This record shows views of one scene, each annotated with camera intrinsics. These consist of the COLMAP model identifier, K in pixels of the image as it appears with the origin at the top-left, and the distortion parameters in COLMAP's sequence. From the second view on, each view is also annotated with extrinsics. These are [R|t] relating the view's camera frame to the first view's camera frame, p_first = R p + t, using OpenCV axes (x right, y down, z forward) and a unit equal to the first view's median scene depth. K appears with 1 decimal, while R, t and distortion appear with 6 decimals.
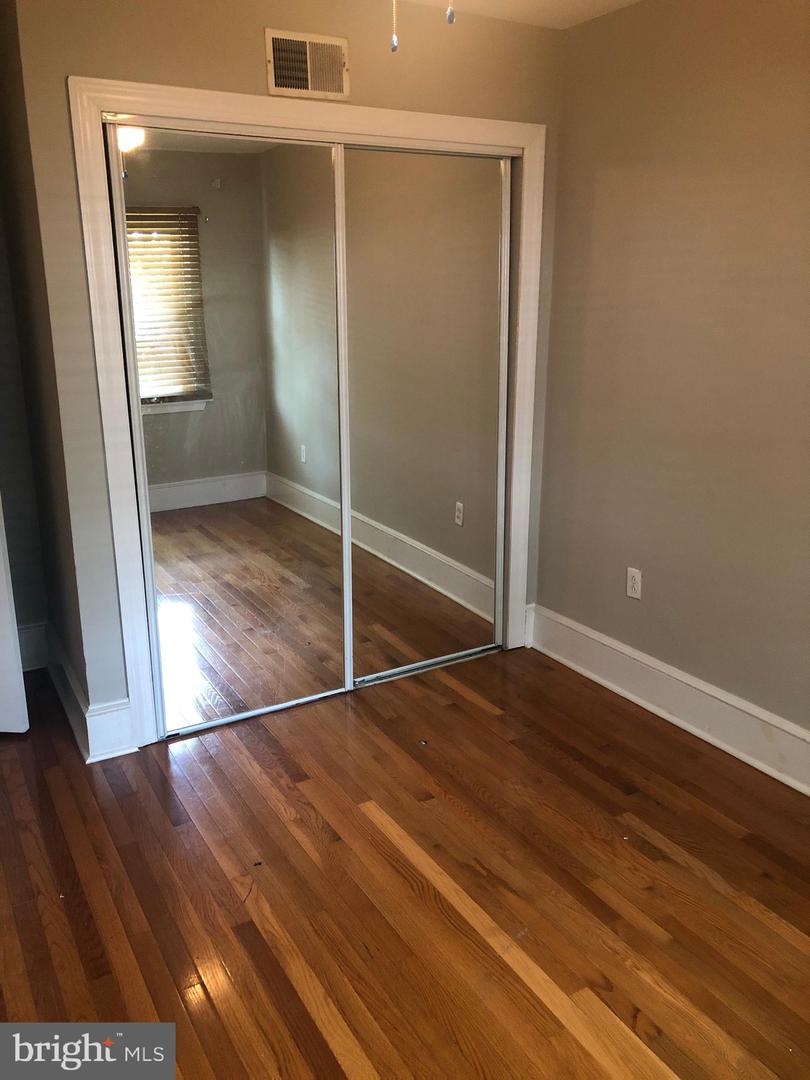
lens RADIAL K [[885.9, 0, 405.0], [0, 885.9, 540.0], [0, 0, 1]] dist [0.004806, 0.002319]
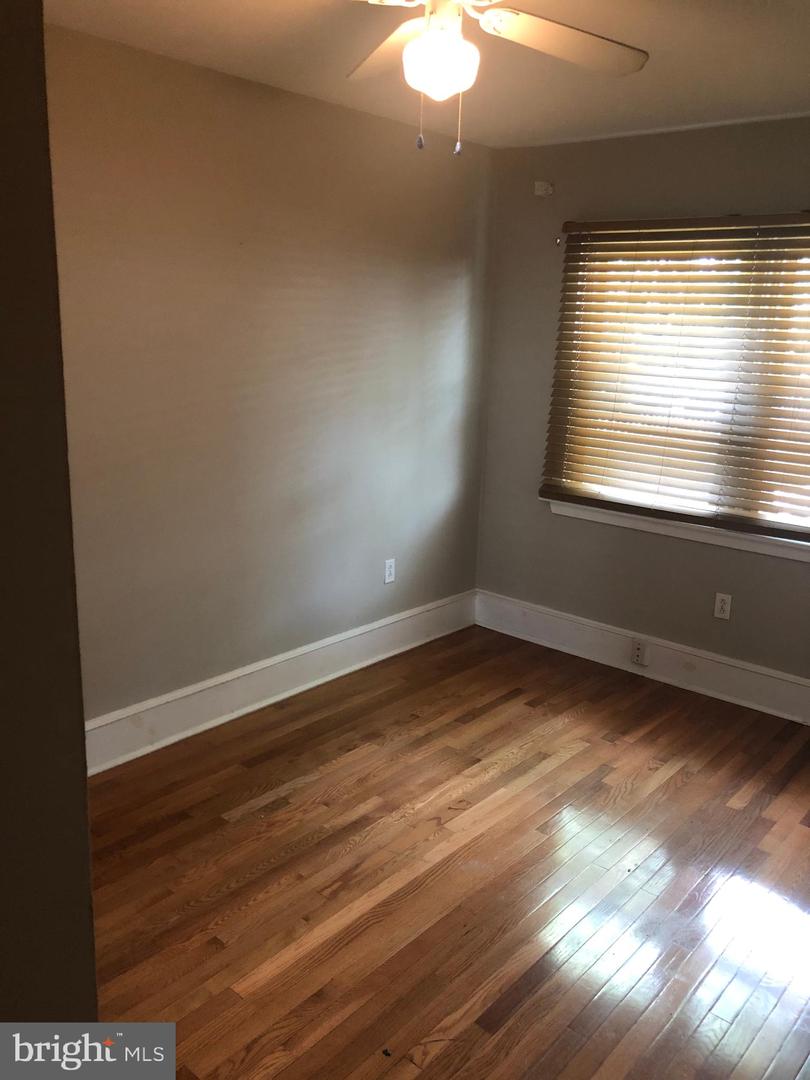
lens RADIAL K [[885.9, 0, 405.0], [0, 885.9, 540.0], [0, 0, 1]] dist [0.004806, 0.002319]
pose [[-0.319373, -0.237664, 0.917342, -0.849208], [0.239821, 0.916255, 0.320877, -0.345116], [-0.916781, 0.322478, -0.235630, 1.069079]]
